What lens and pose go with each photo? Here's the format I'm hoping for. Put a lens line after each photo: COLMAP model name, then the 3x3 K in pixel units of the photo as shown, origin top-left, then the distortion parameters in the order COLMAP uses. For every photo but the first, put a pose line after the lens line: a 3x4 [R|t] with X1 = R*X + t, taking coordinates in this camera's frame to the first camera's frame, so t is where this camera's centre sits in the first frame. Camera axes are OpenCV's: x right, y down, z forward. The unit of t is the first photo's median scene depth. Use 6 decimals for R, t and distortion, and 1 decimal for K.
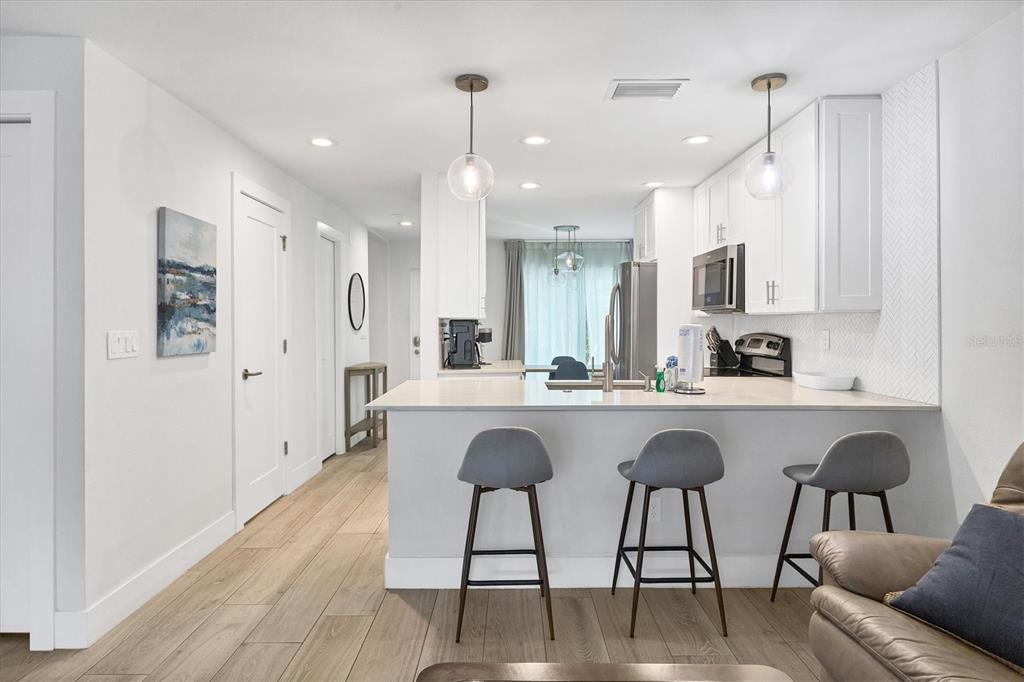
lens RADIAL K [[603.3, 0, 509.1], [0, 603.3, 323.9], [0, 0, 1]] dist [-0.001004, -0.000347]
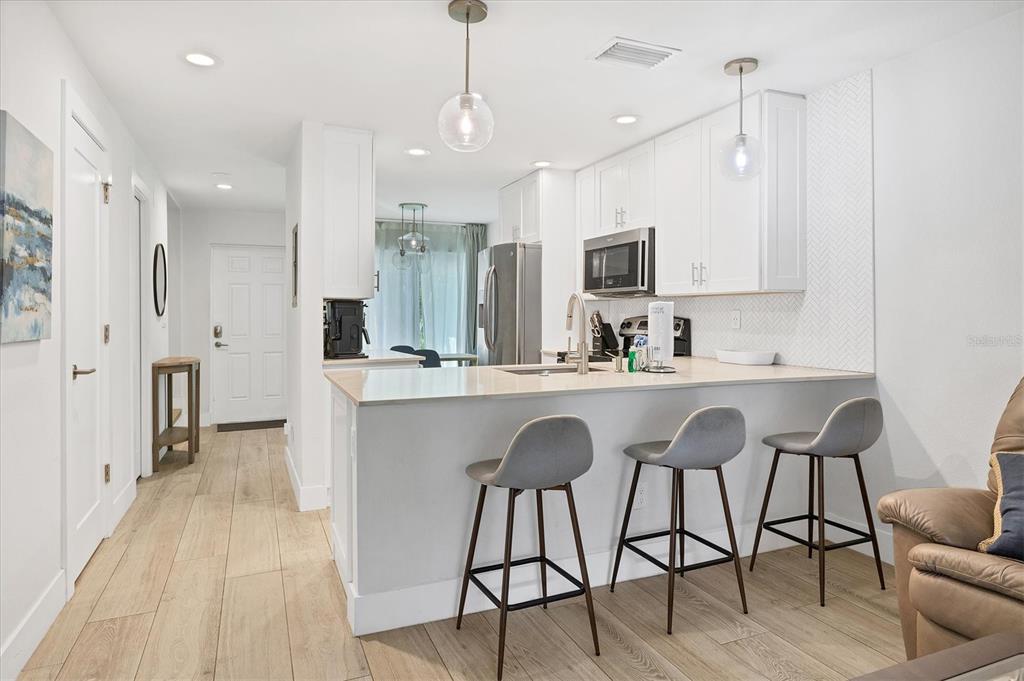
lens RADIAL K [[613.5, 0, 515.0], [0, 613.5, 312.4], [0, 0, 1]] dist [0.001290, -0.000344]
pose [[0.918188, 0.001971, 0.396140, -0.285372], [0.000968, 0.999973, -0.007218, 0.022603], [-0.396144, 0.007011, 0.918162, 0.162649]]
